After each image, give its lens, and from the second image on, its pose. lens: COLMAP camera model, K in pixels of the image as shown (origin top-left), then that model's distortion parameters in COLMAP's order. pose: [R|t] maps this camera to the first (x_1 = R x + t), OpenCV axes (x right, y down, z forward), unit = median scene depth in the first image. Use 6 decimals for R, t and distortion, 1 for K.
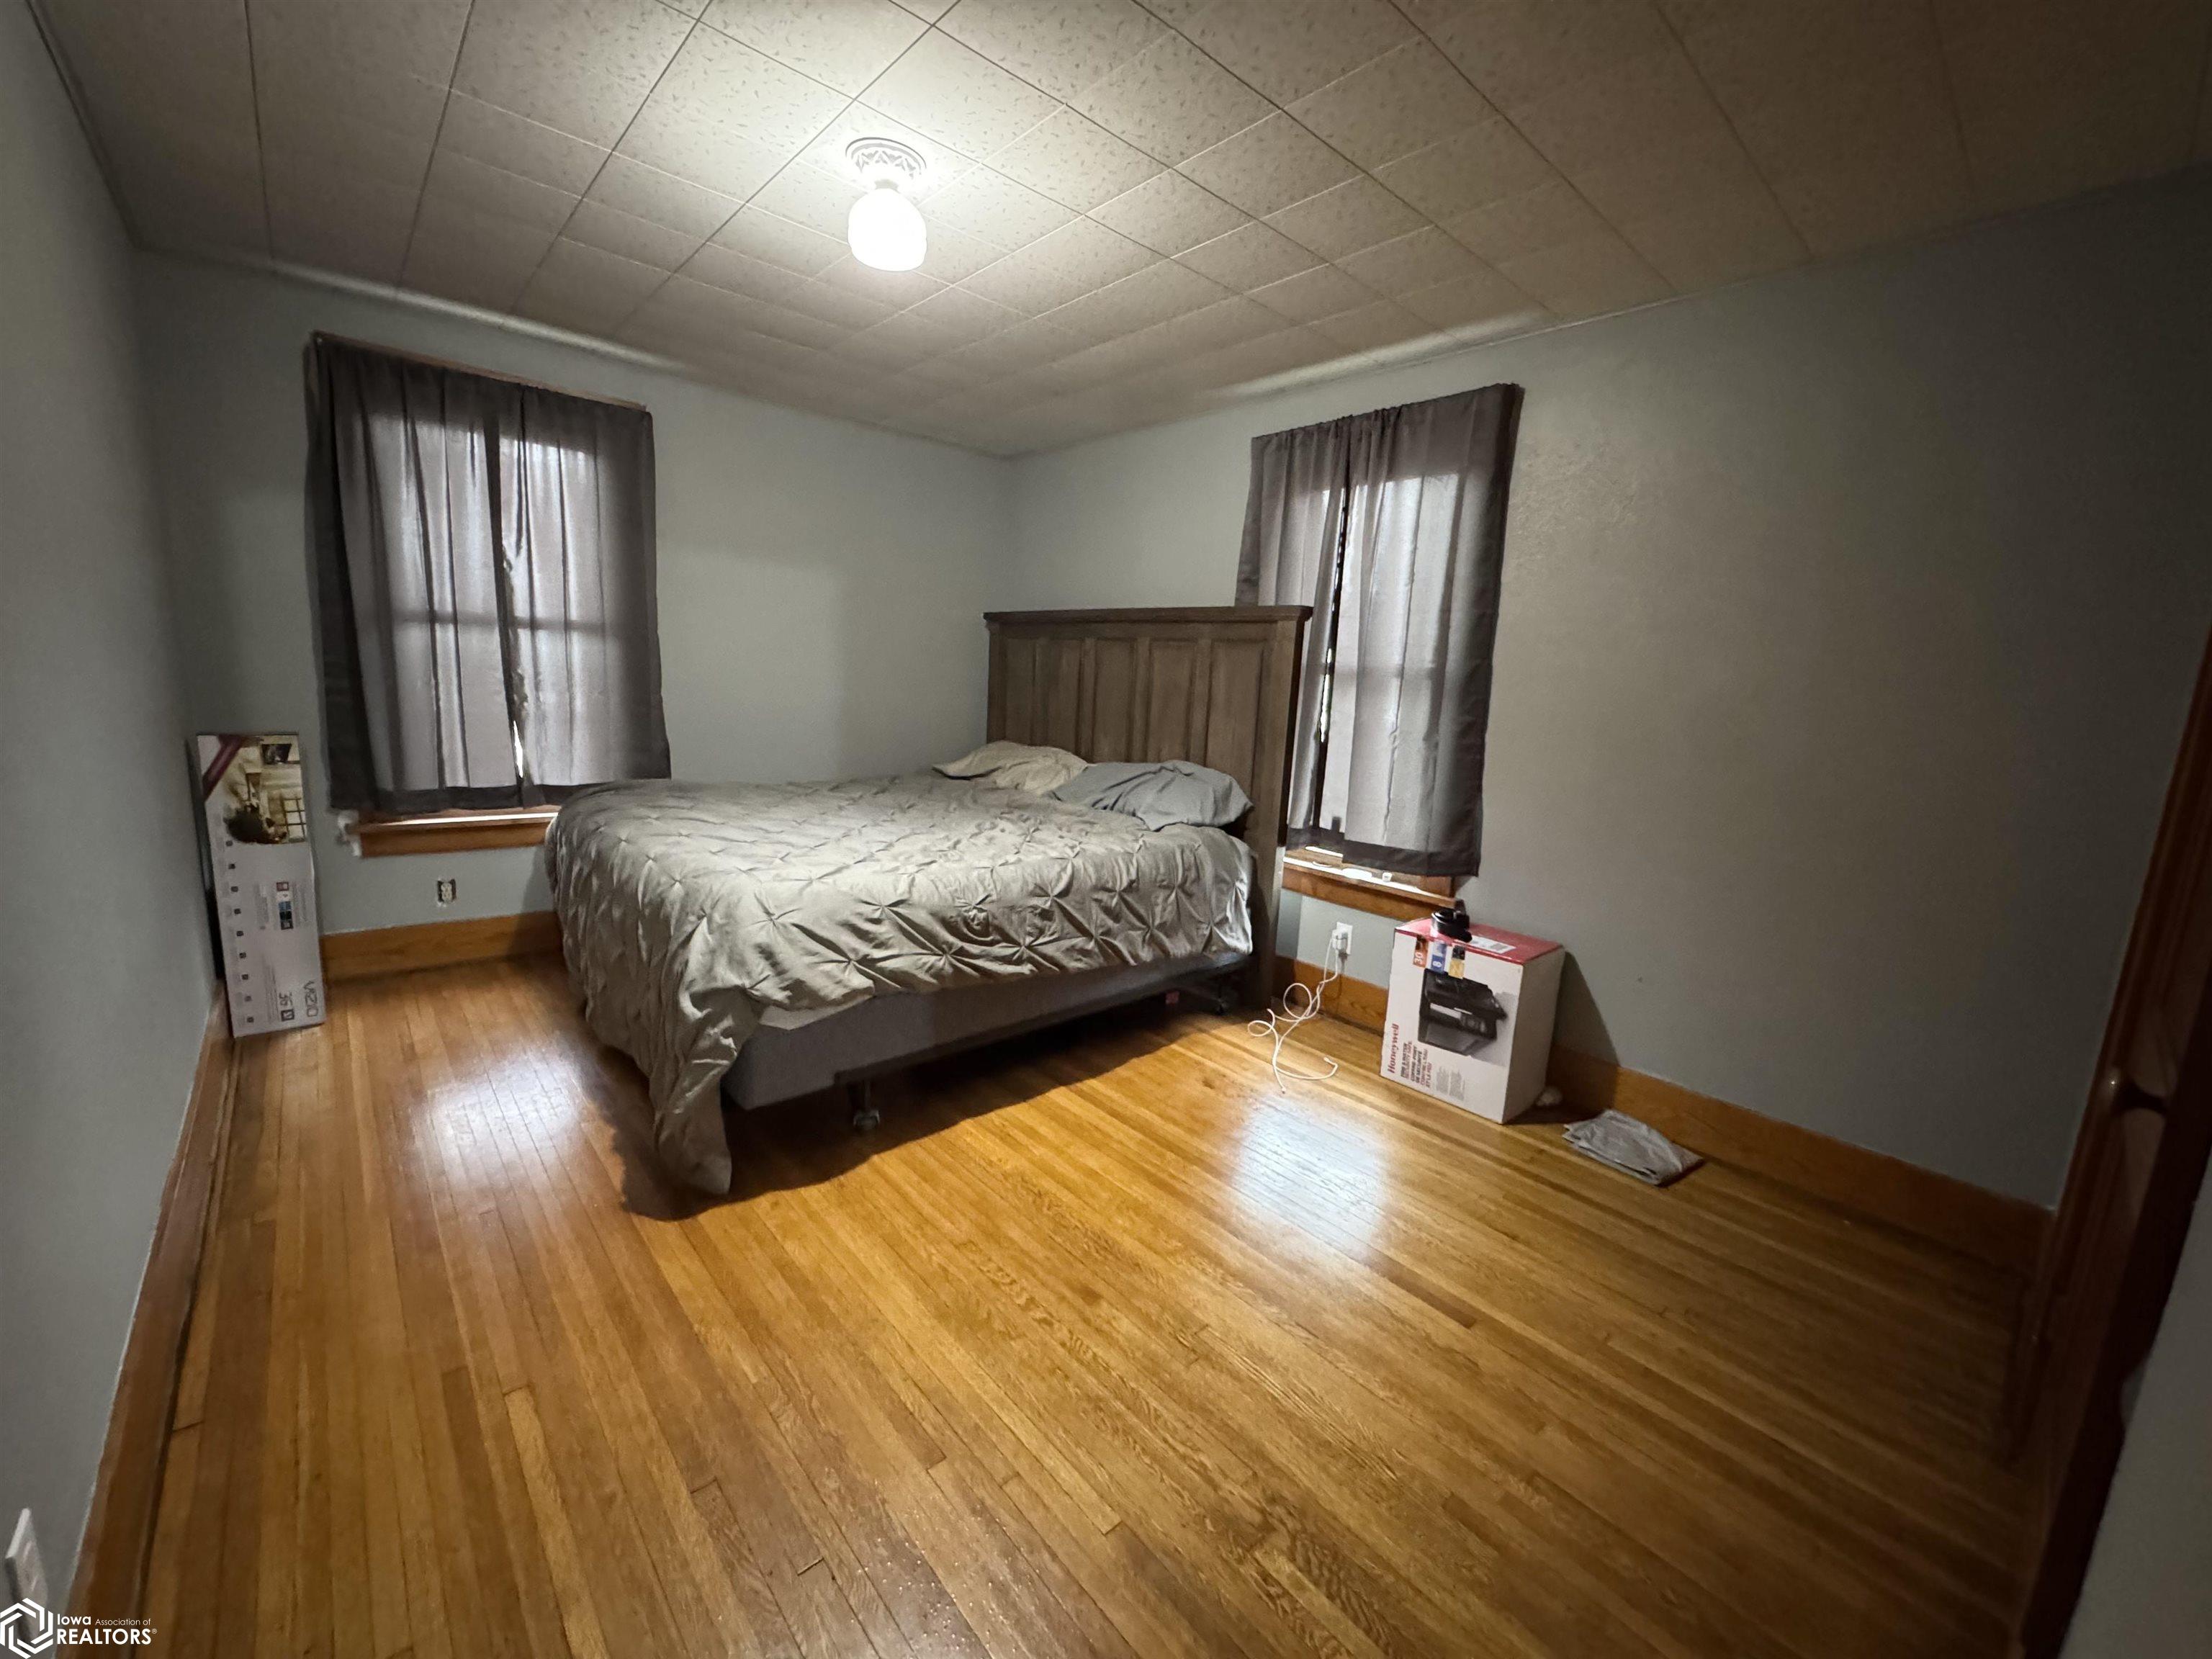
lens RADIAL K [[877.8, 0, 1106.0], [0, 877.8, 829.5], [0, 0, 1]] dist [-0.002048, -0.000360]
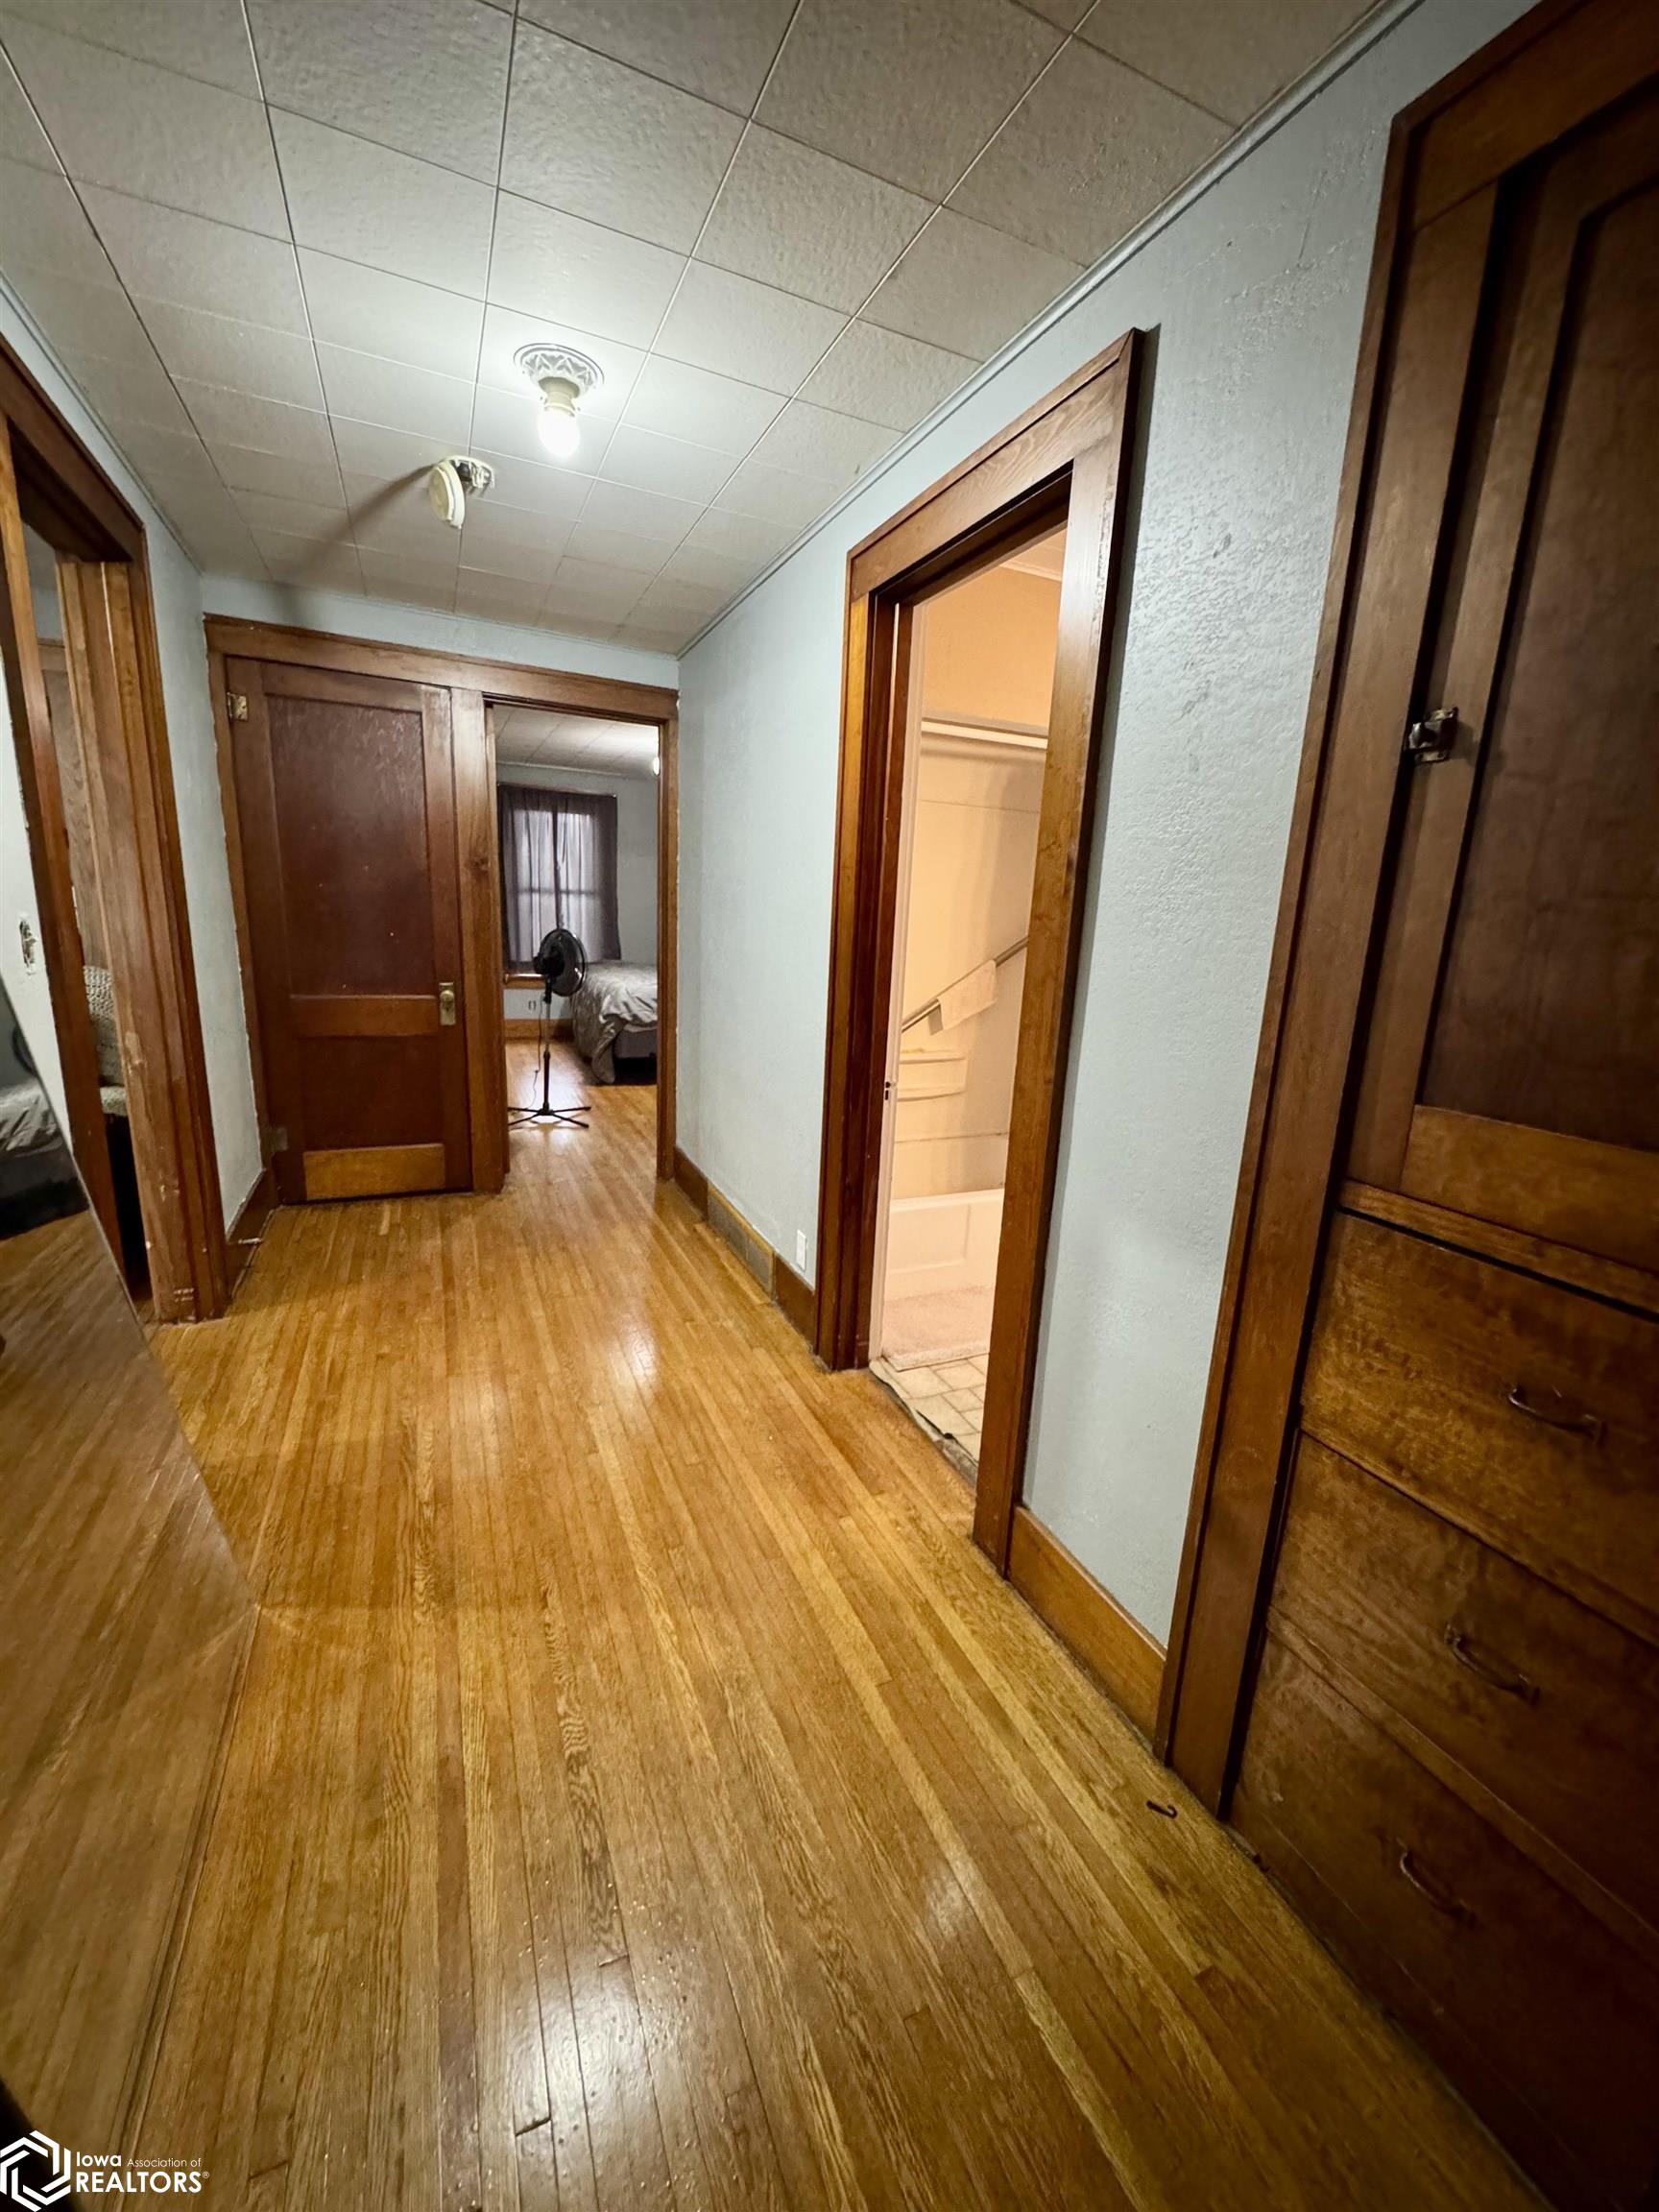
lens RADIAL K [[877.8, 0, 837.3], [0, 877.8, 1106.2], [0, 0, 1]] dist [-0.002048, -0.000360]
pose [[0.954439, 0.053511, -0.293568, 0.799672], [-0.041356, 0.998017, 0.047461, 0.208110], [0.295526, -0.033158, 0.954759, -1.108608]]
